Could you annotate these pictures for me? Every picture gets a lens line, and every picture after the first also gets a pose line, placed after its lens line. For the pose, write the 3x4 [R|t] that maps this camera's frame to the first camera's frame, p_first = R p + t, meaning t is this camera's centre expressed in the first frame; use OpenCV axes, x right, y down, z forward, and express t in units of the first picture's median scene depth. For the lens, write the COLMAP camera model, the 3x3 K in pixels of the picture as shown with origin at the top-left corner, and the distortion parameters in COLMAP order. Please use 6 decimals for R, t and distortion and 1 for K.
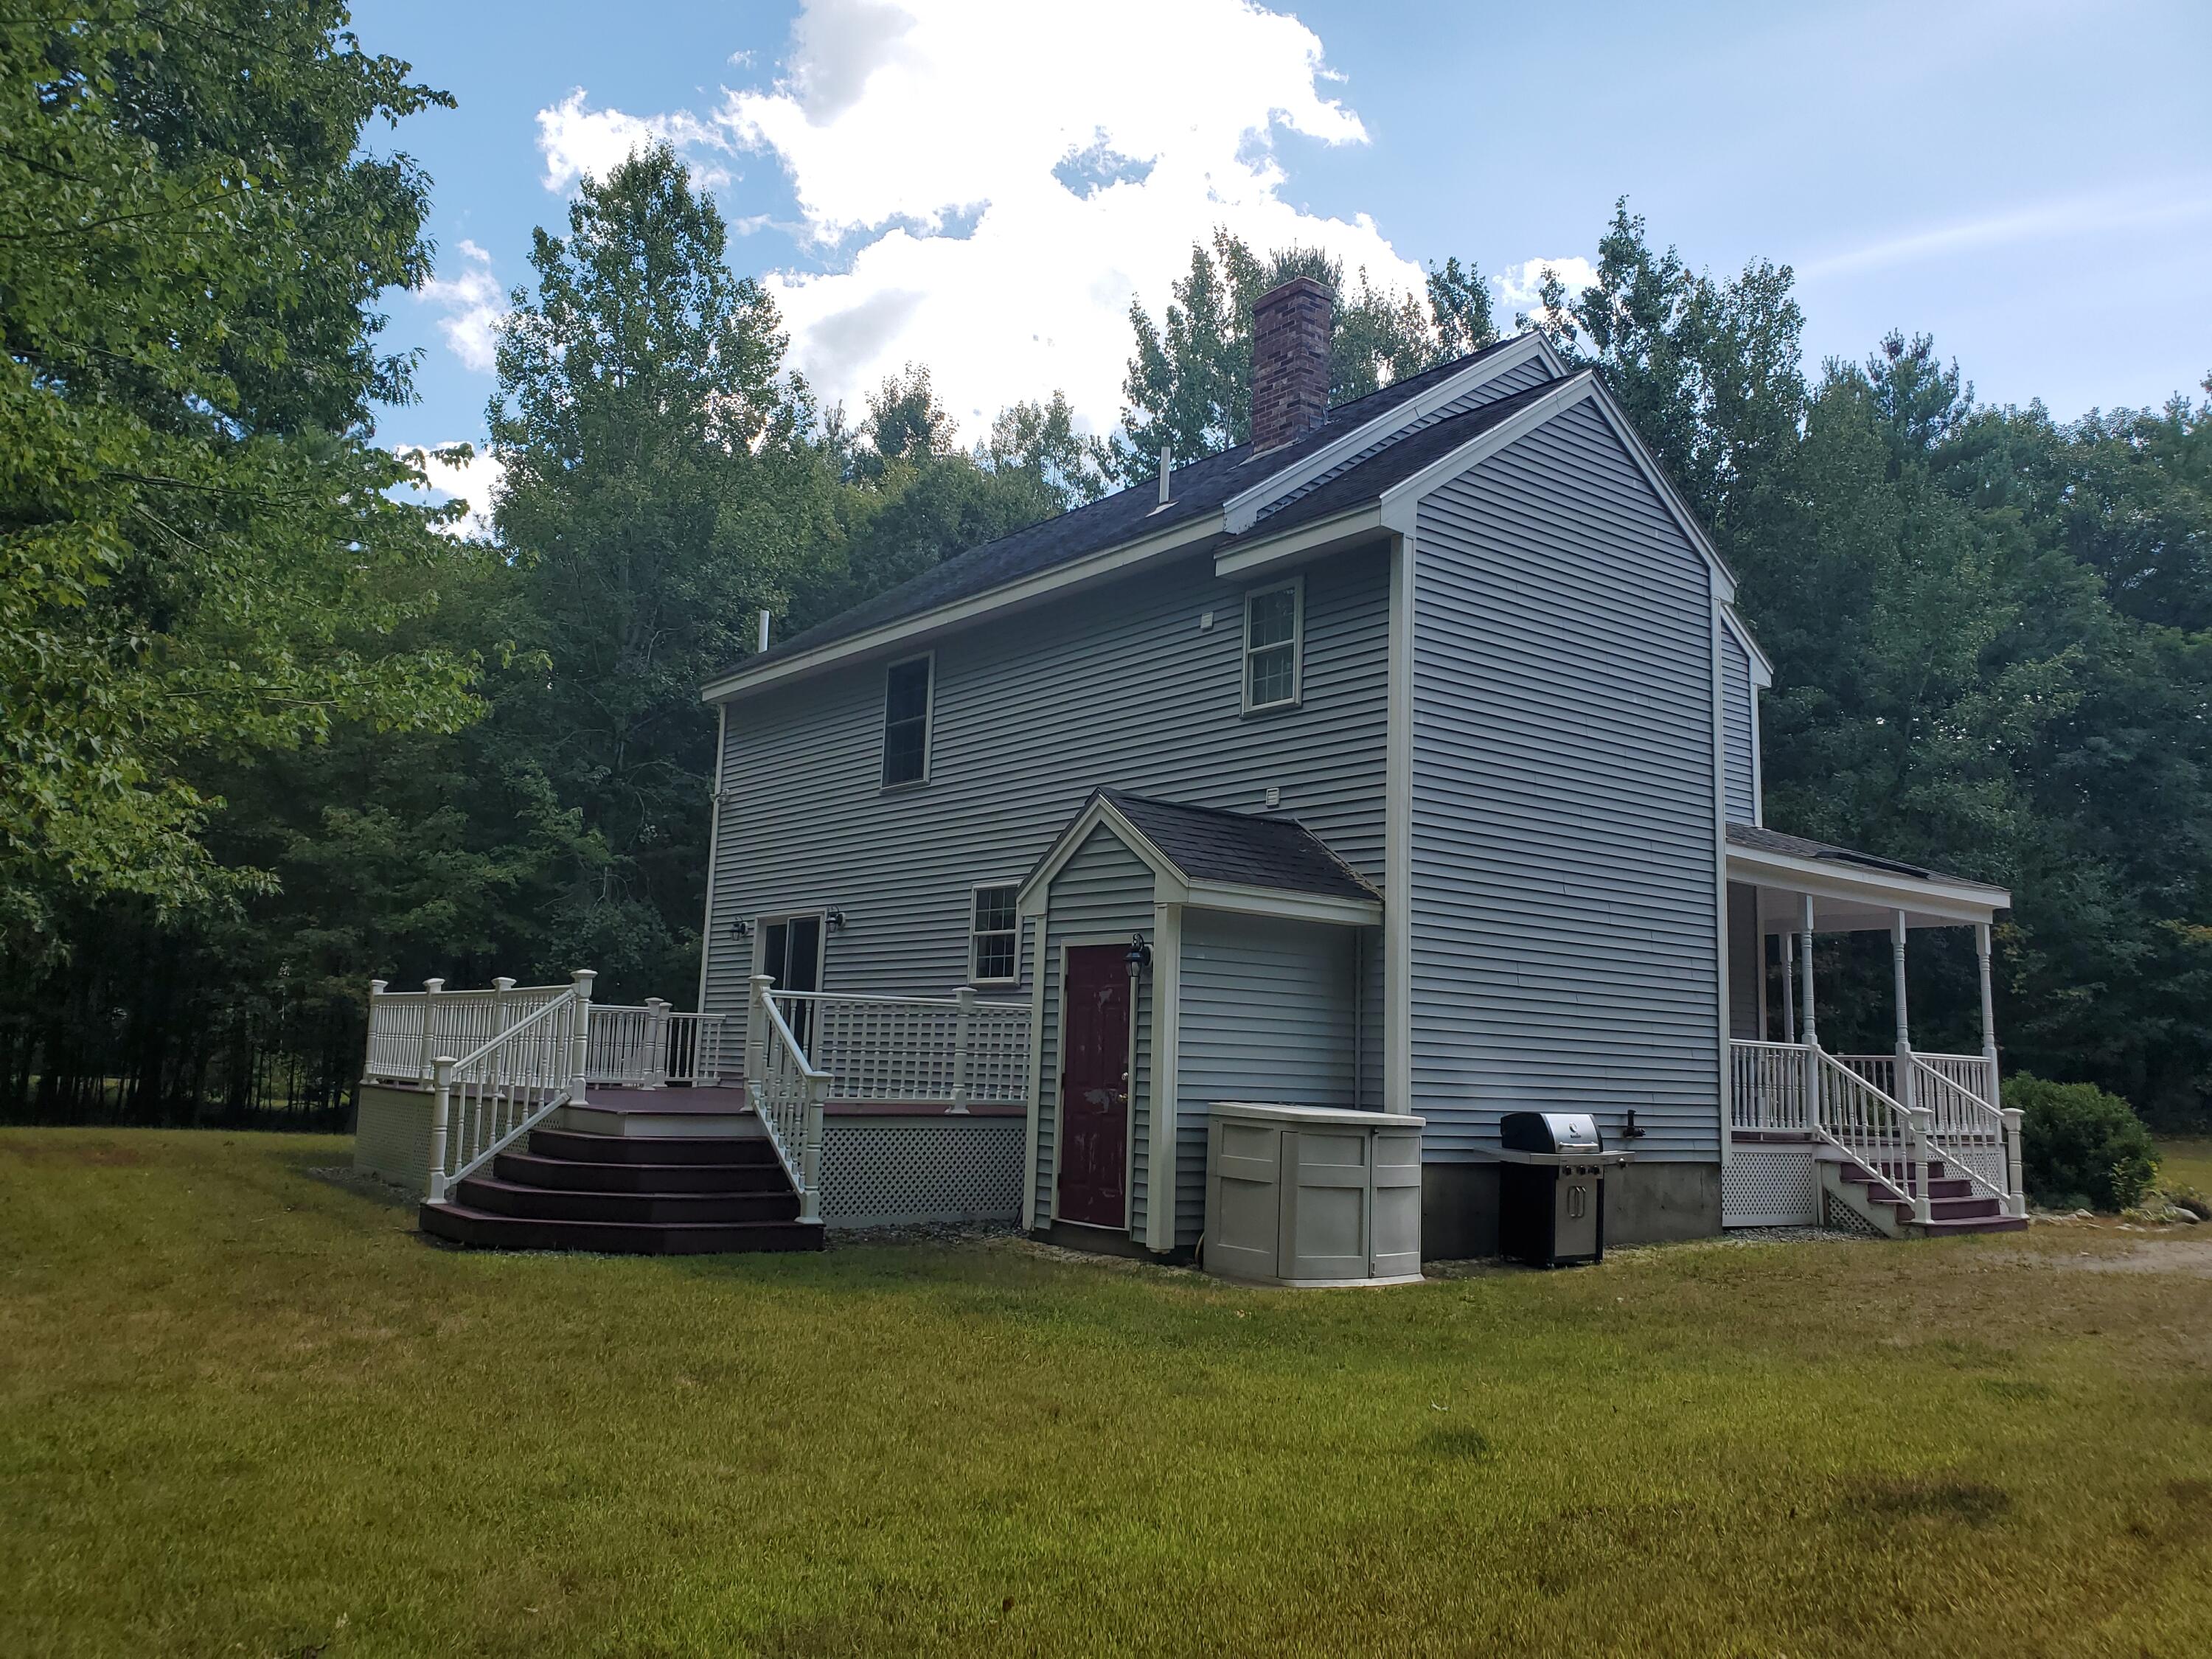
lens RADIAL K [[1649.9, 0, 1106.0], [0, 1649.9, 829.5], [0, 0, 1]] dist [0.172530, -0.494632]
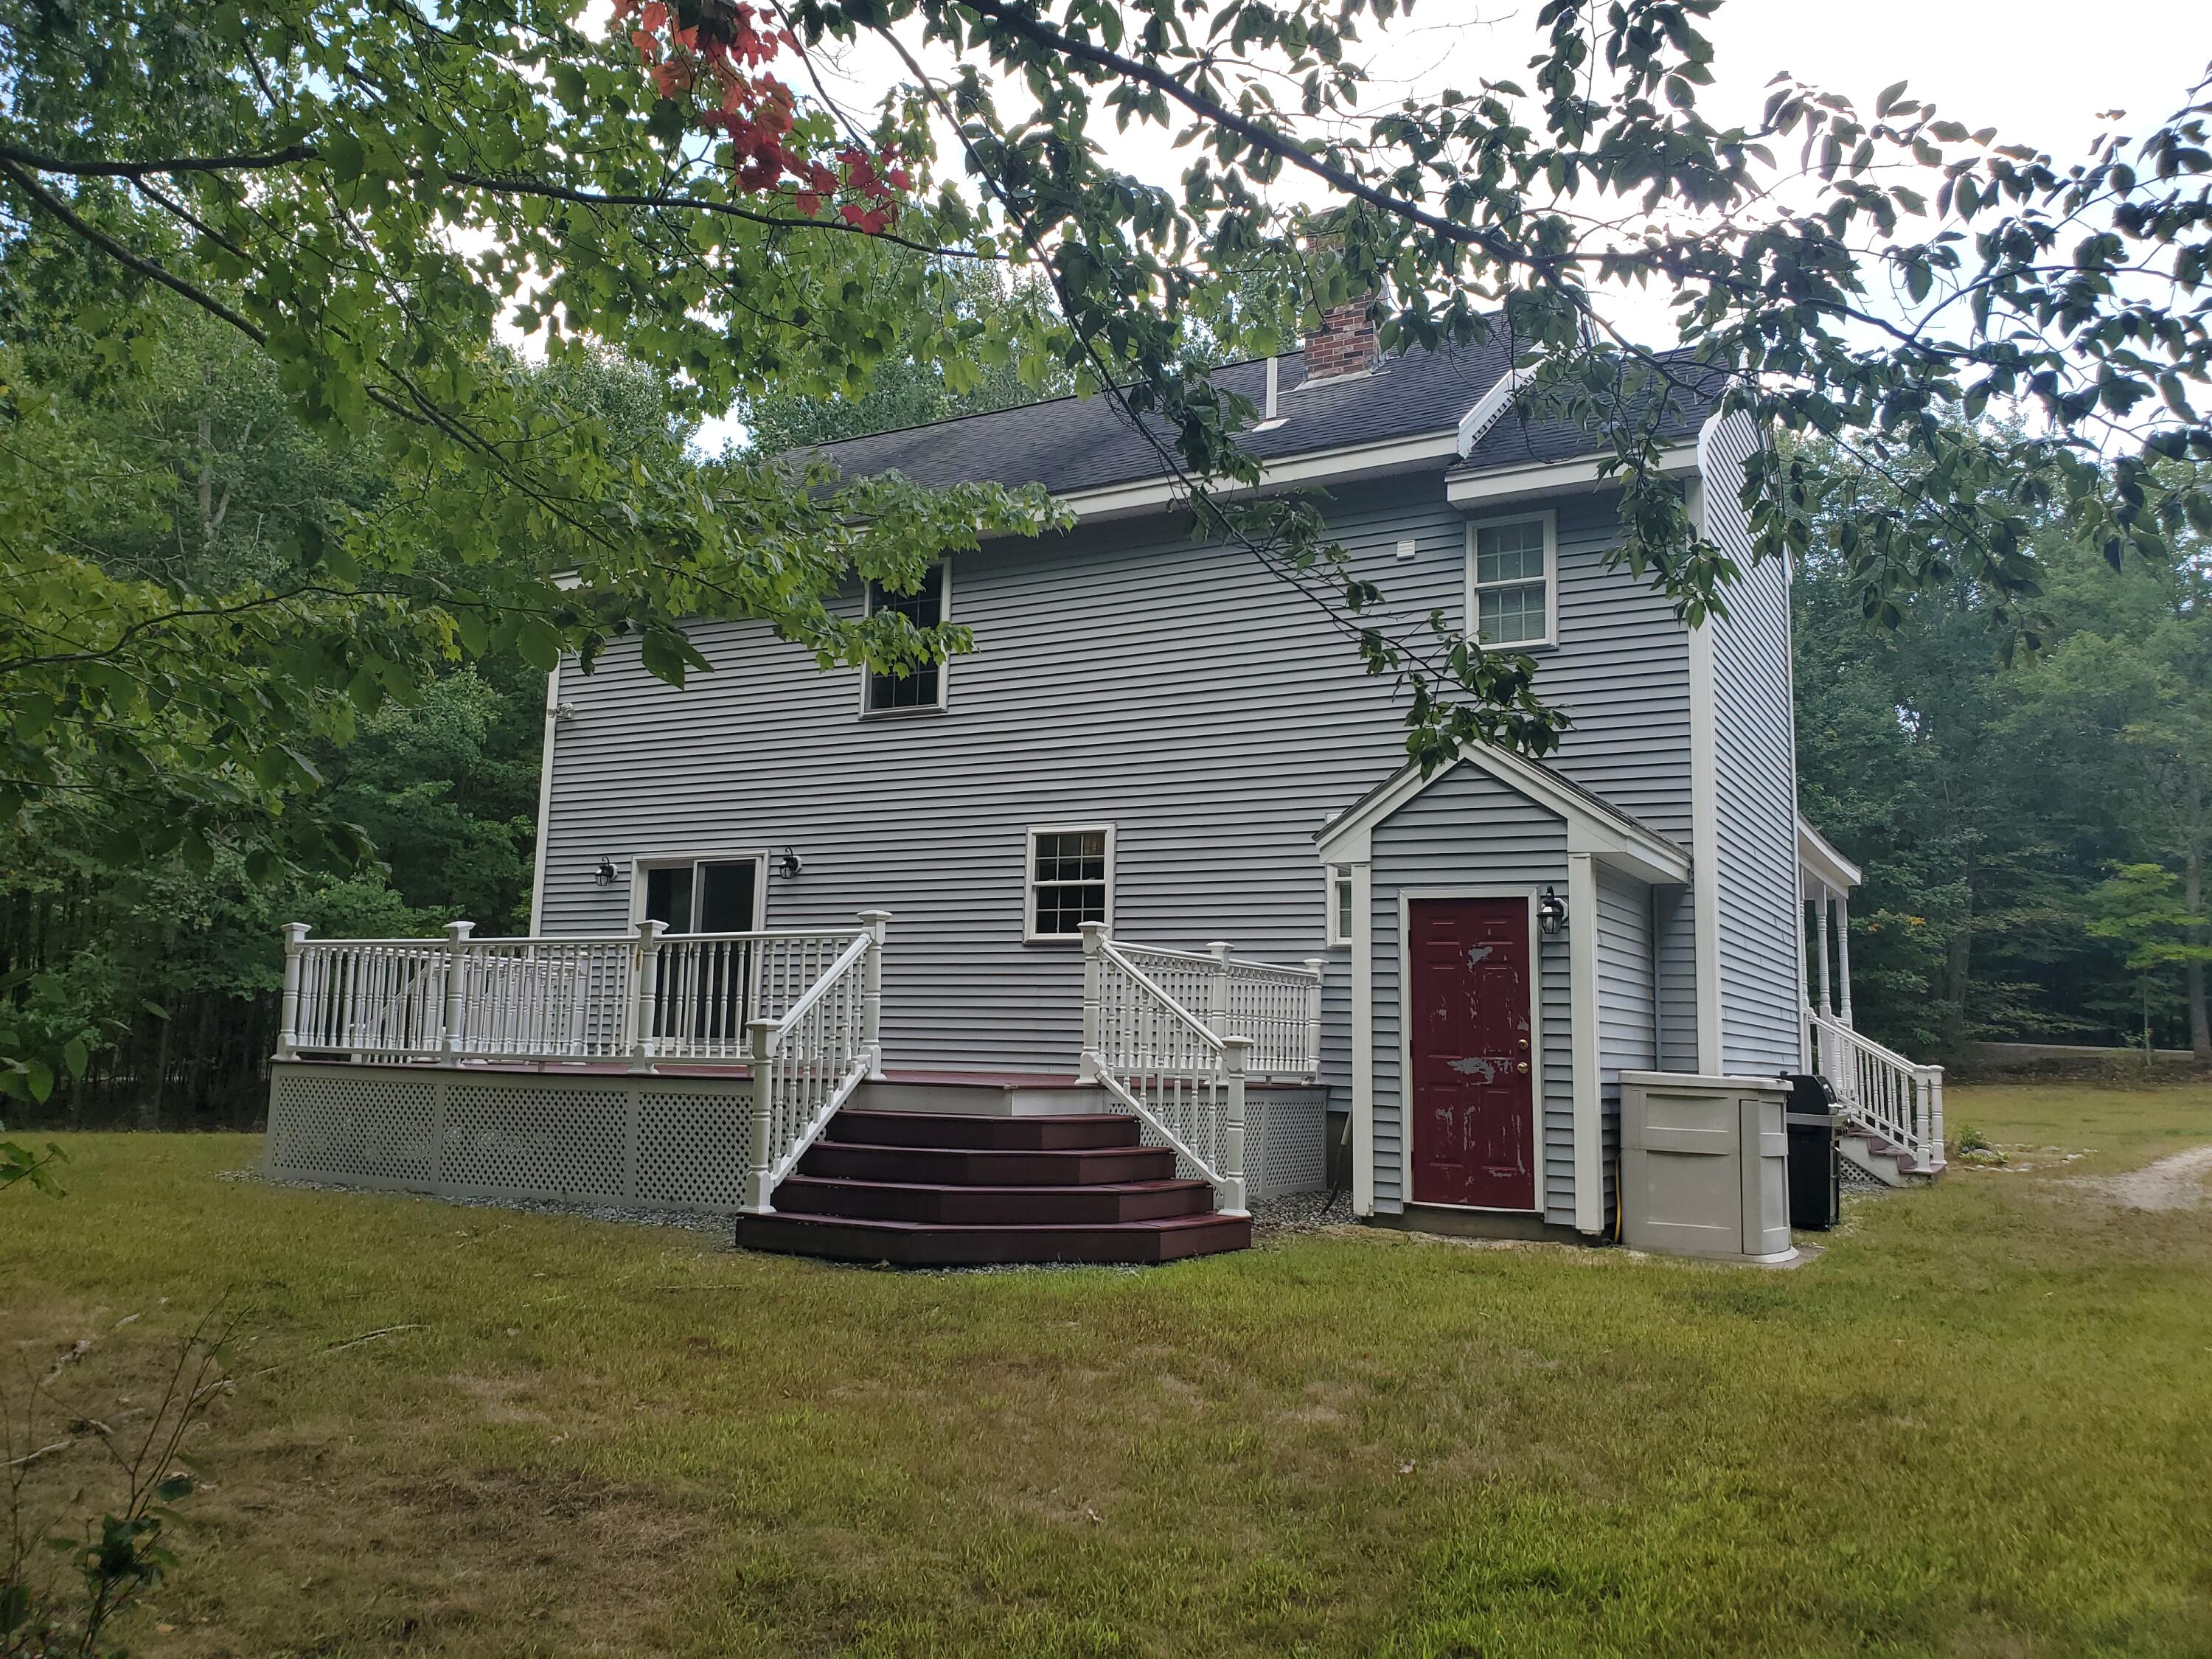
lens RADIAL K [[1673.1, 0, 1106.0], [0, 1673.1, 829.5], [0, 0, 1]] dist [0.004245, 0.000451]
pose [[0.940302, 0.035606, 0.338472, -0.471491], [-0.042798, 0.998988, 0.013806, 0.027829], [-0.337638, -0.027468, 0.940875, 0.206035]]
